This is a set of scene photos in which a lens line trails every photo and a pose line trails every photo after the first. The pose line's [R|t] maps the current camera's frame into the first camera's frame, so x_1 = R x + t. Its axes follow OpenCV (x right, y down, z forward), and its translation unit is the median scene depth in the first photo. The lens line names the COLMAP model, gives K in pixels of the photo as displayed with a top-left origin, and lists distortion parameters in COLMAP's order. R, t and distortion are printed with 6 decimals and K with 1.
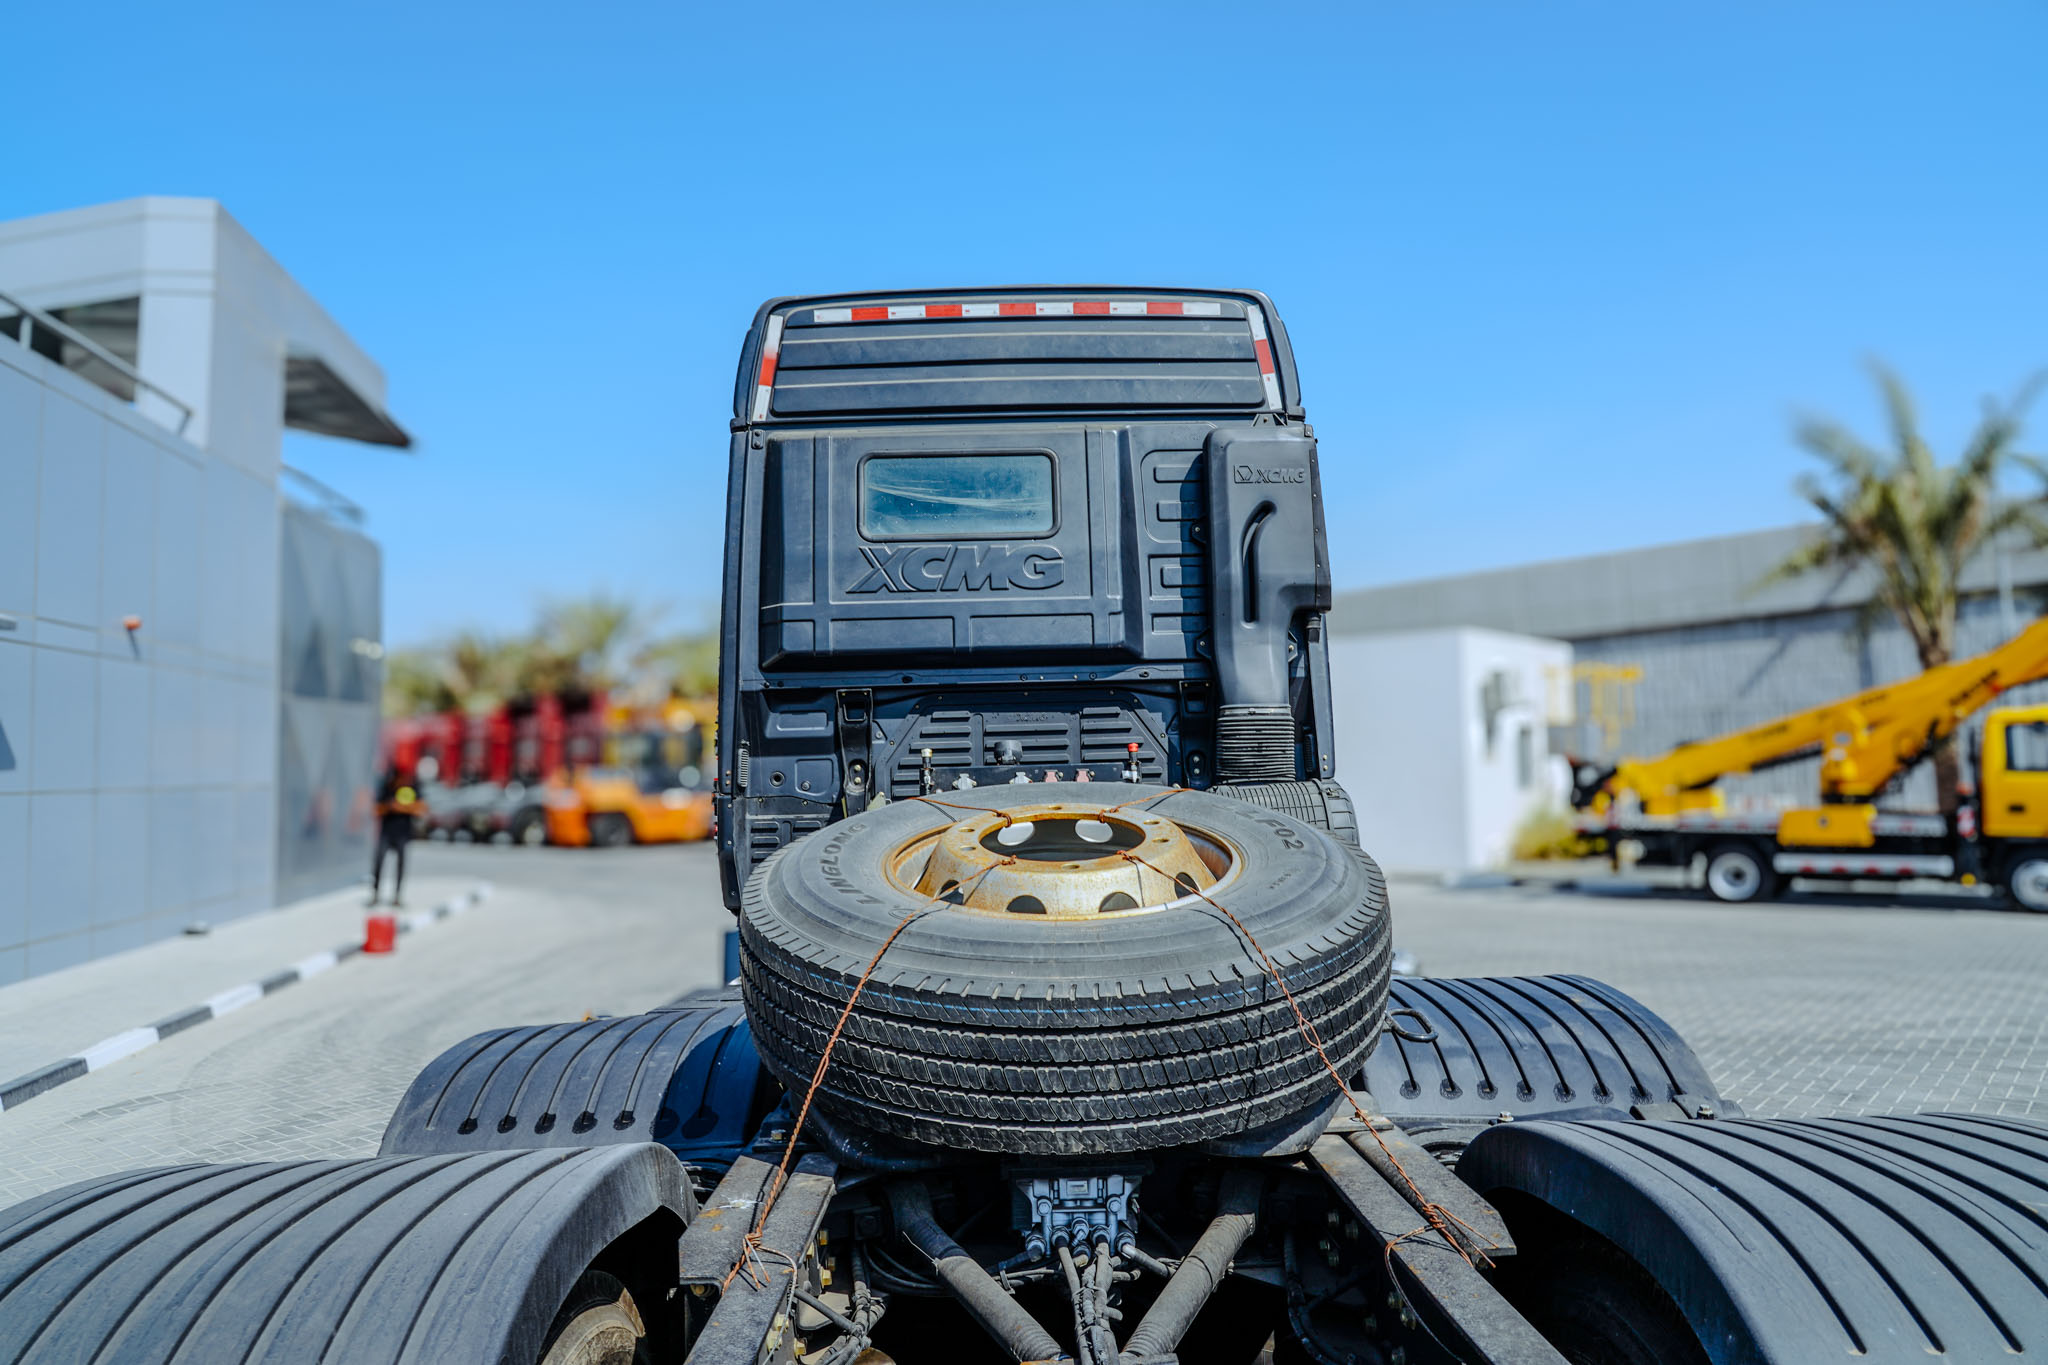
lens RADIAL K [[1383.5, 0, 1030.3], [0, 1383.5, 669.1], [0, 0, 1]] dist [-0.032918, 0.023807]
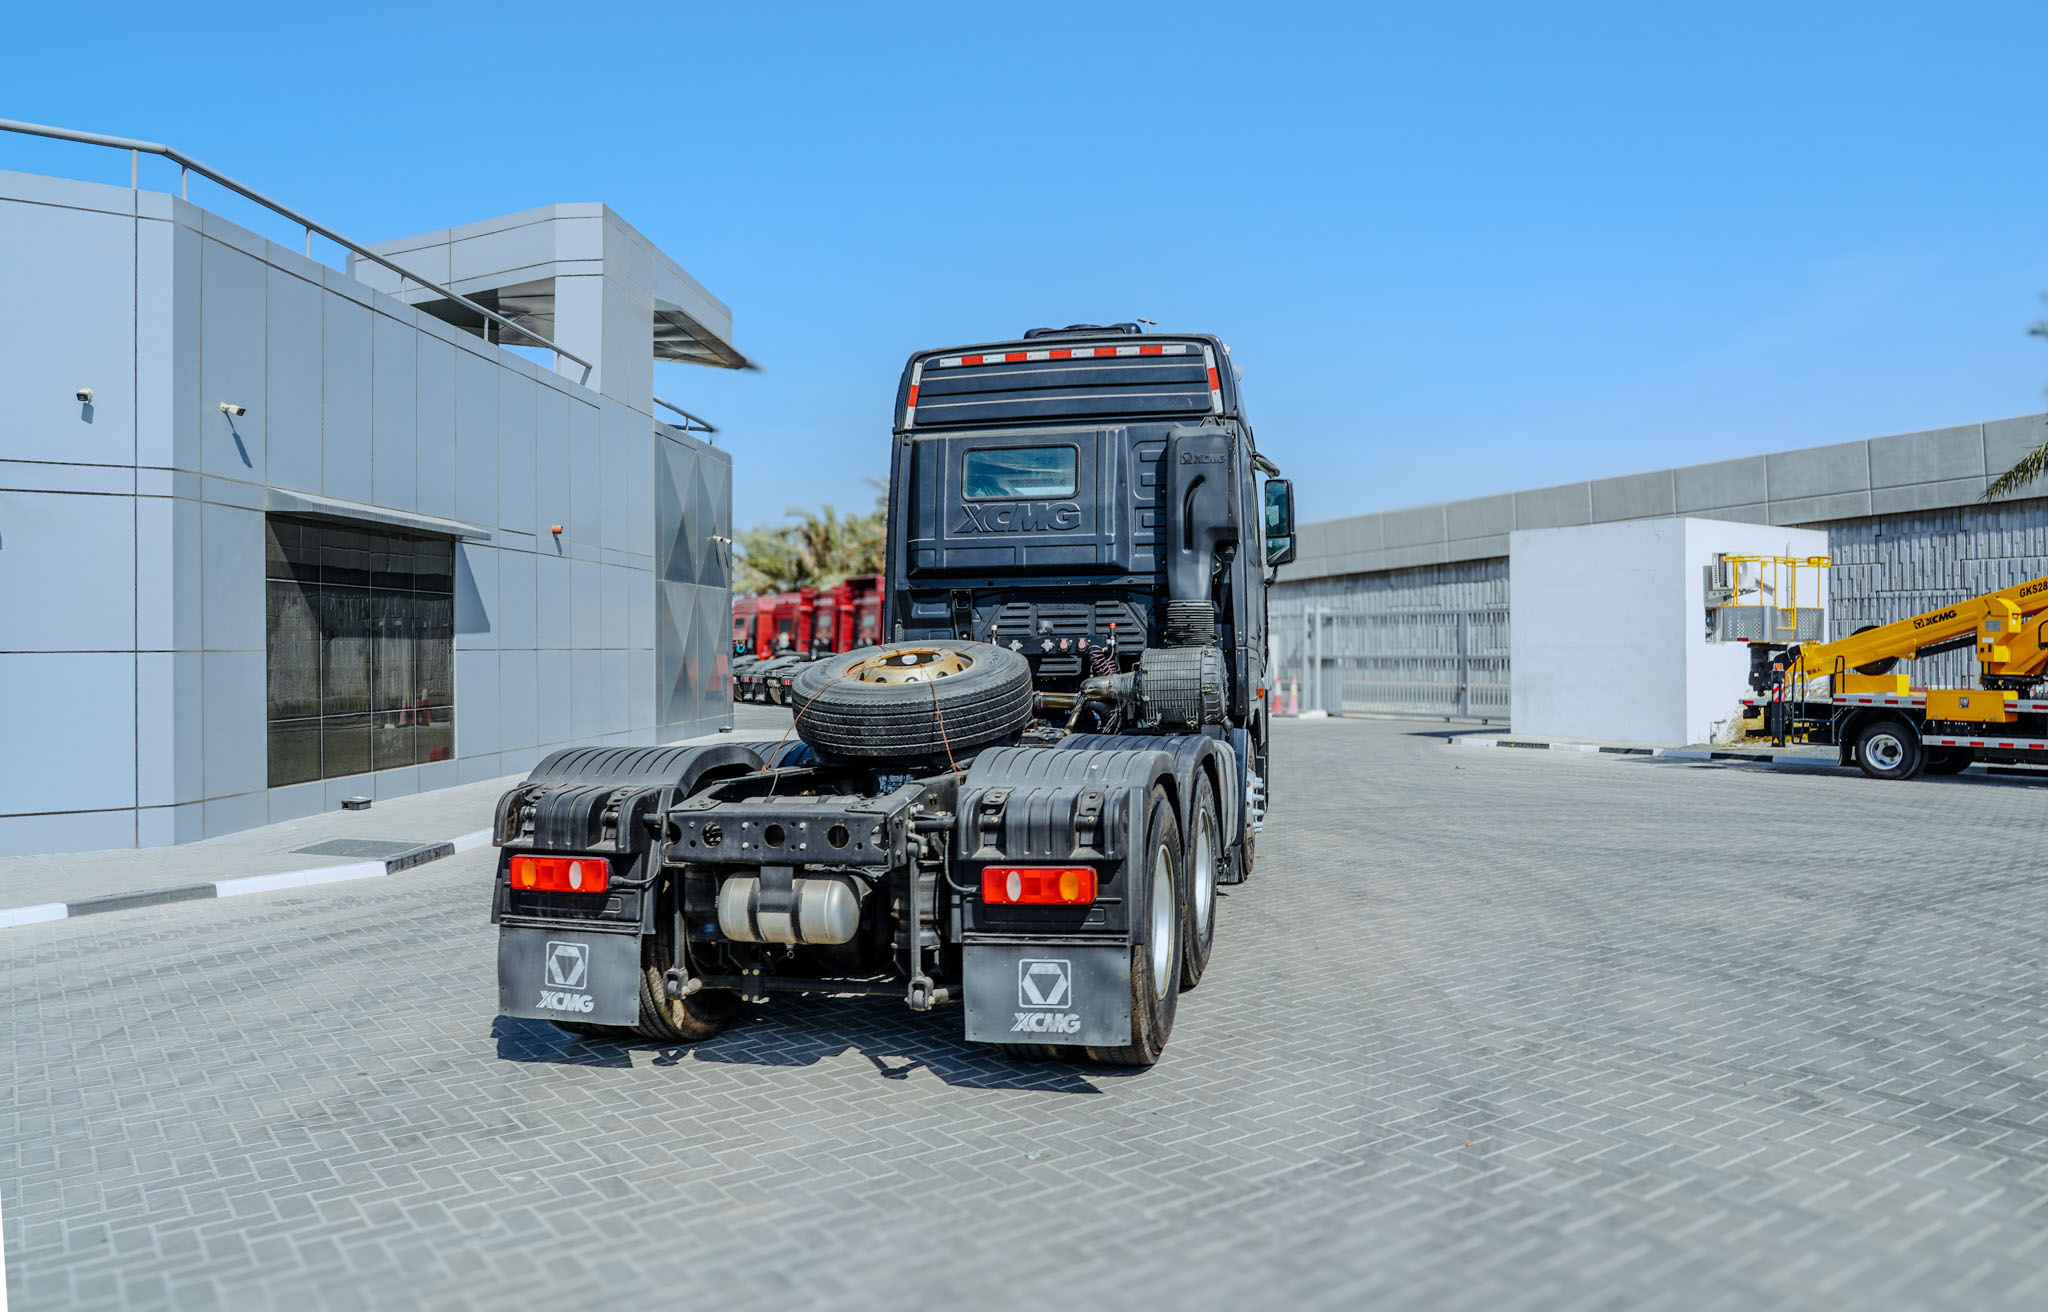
lens RADIAL K [[1468.9, 0, 1050.8], [0, 1468.9, 646.5], [0, 0, 1]] dist [-0.013308, -0.003161]
pose [[0.970802, 0.013122, -0.239522, 0.408353], [0.004314, 0.997386, 0.072128, -0.044965], [0.239842, -0.071055, 0.968208, -0.711170]]
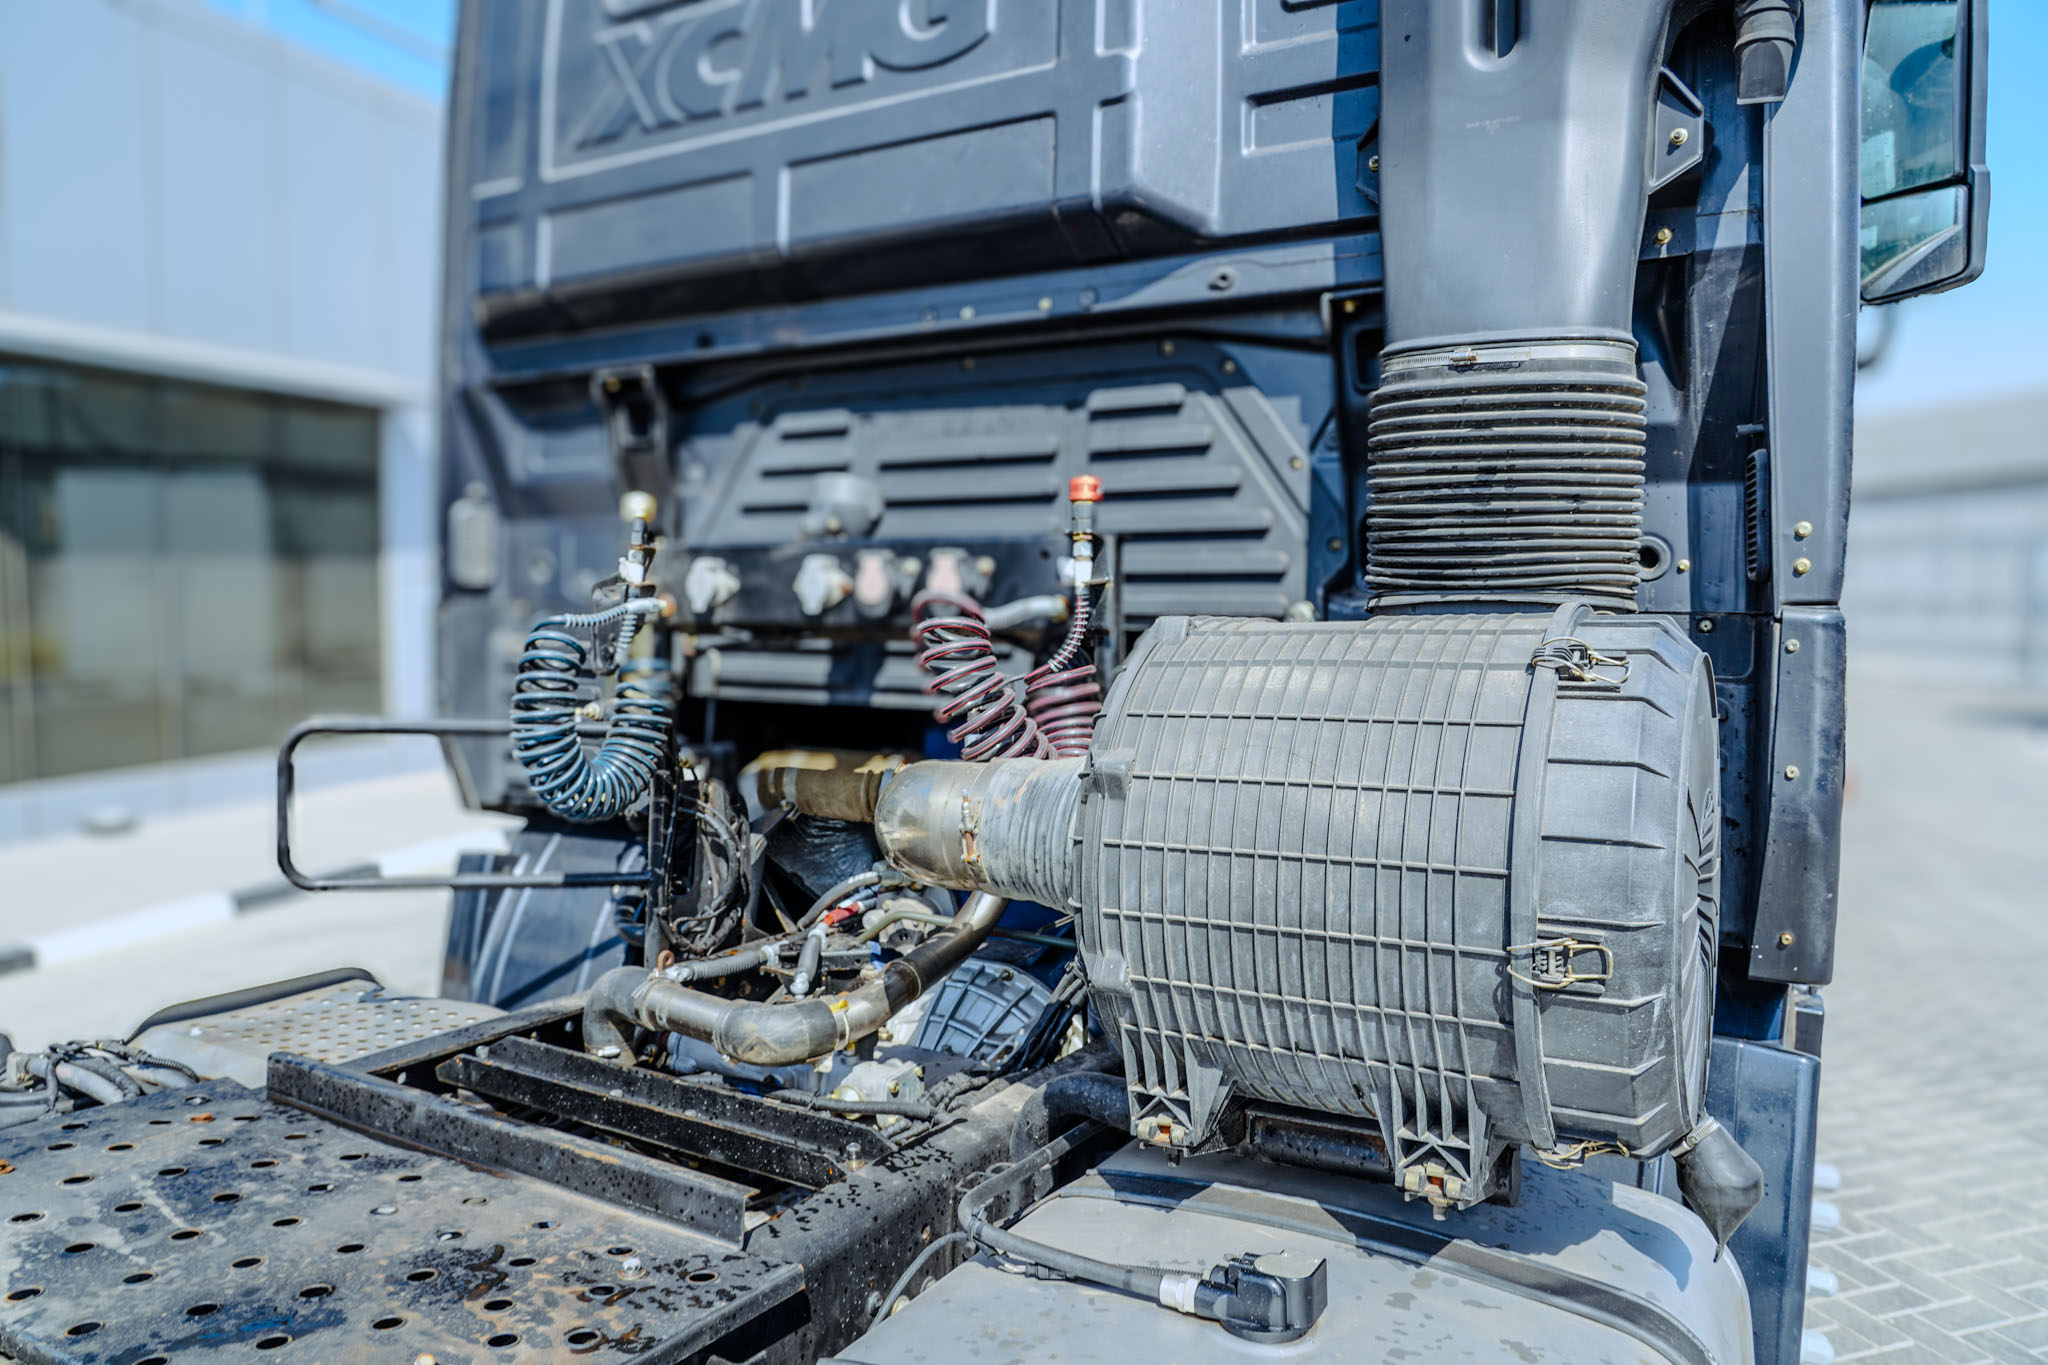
lens RADIAL K [[1383.5, 0, 1030.3], [0, 1383.5, 669.1], [0, 0, 1]] dist [-0.032918, 0.023807]
pose [[0.851703, 0.058281, -0.520773, 0.225911], [0.016204, 0.990392, 0.137339, 0.051055], [0.523774, -0.125411, 0.842575, 0.675150]]
